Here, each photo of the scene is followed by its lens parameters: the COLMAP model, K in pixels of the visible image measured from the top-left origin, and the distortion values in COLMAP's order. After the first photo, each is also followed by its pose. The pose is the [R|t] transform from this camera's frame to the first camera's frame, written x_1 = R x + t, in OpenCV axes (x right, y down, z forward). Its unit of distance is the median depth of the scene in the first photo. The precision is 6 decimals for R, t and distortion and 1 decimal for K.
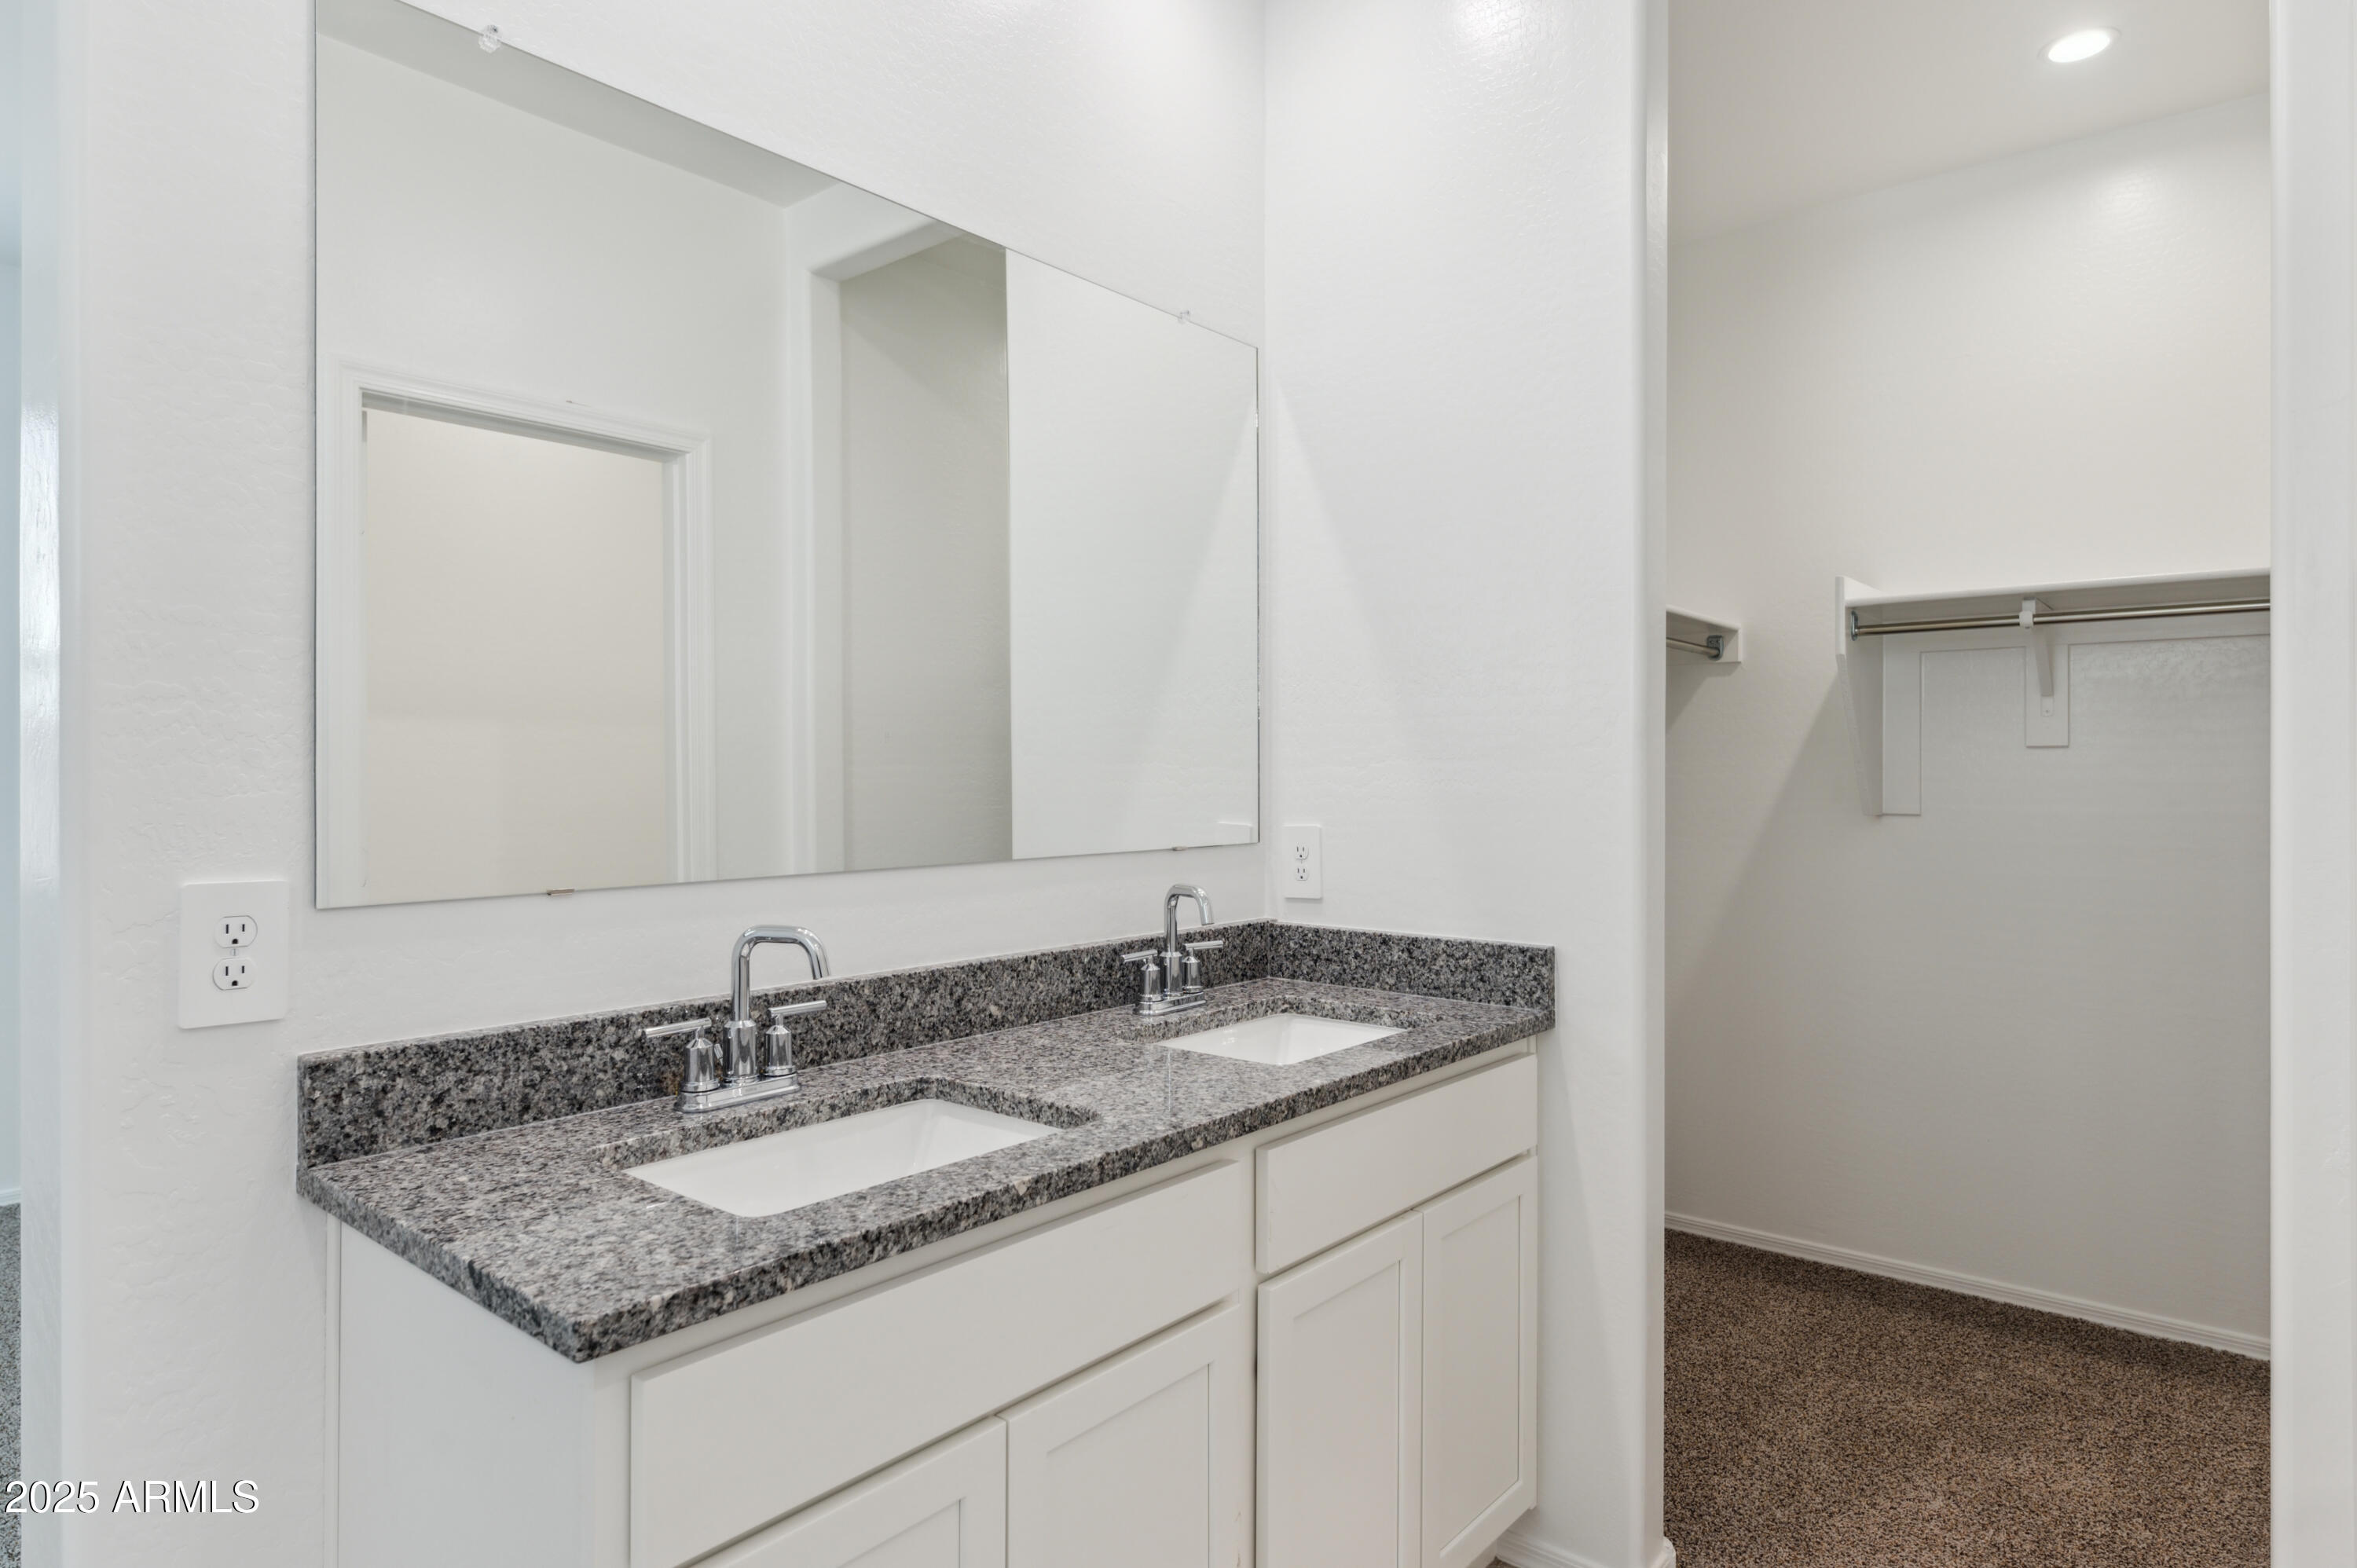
lens RADIAL K [[1331.7, 0, 1173.8], [0, 1331.7, 774.9], [0, 0, 1]] dist [0.006947, 0.000860]
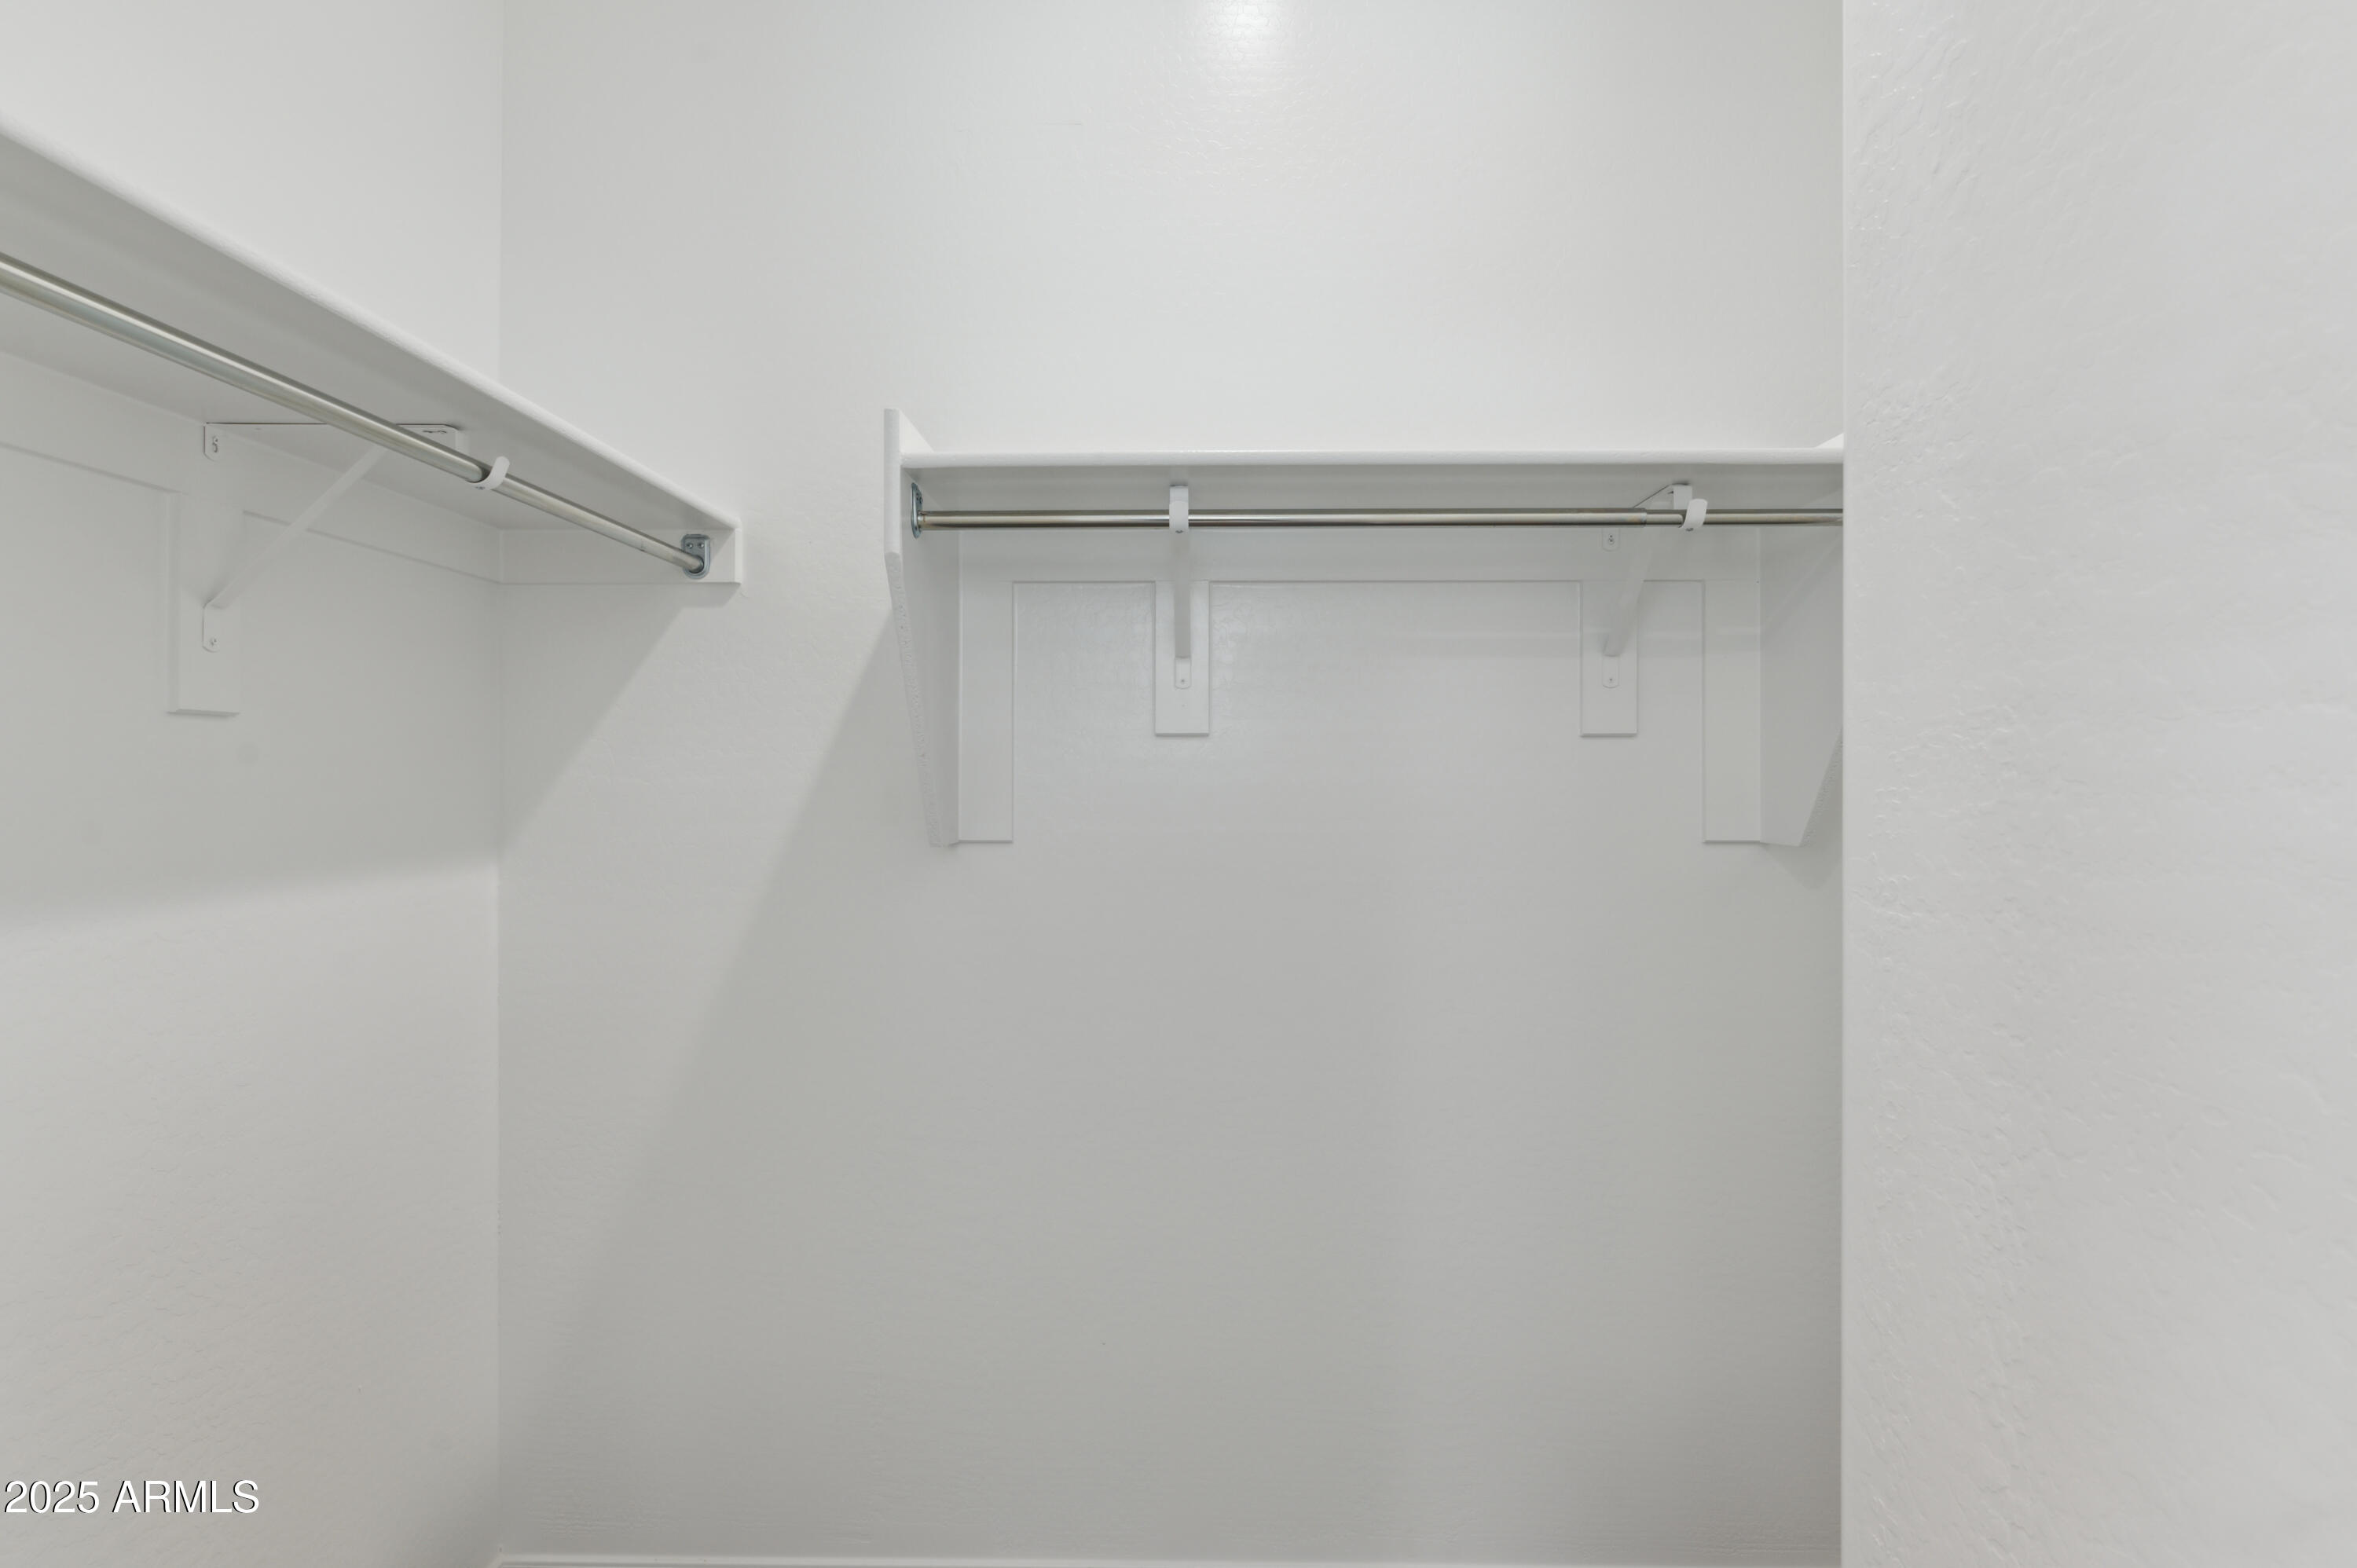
lens RADIAL K [[1284.0, 0, 1176.7], [0, 1284.0, 777.4], [0, 0, 1]] dist [-0.000392, -0.000008]
pose [[0.784164, -0.001439, 0.620552, 0.256935], [0.000498, 0.999998, 0.001690, -0.001330], [-0.620554, -0.001016, 0.784163, 0.501145]]
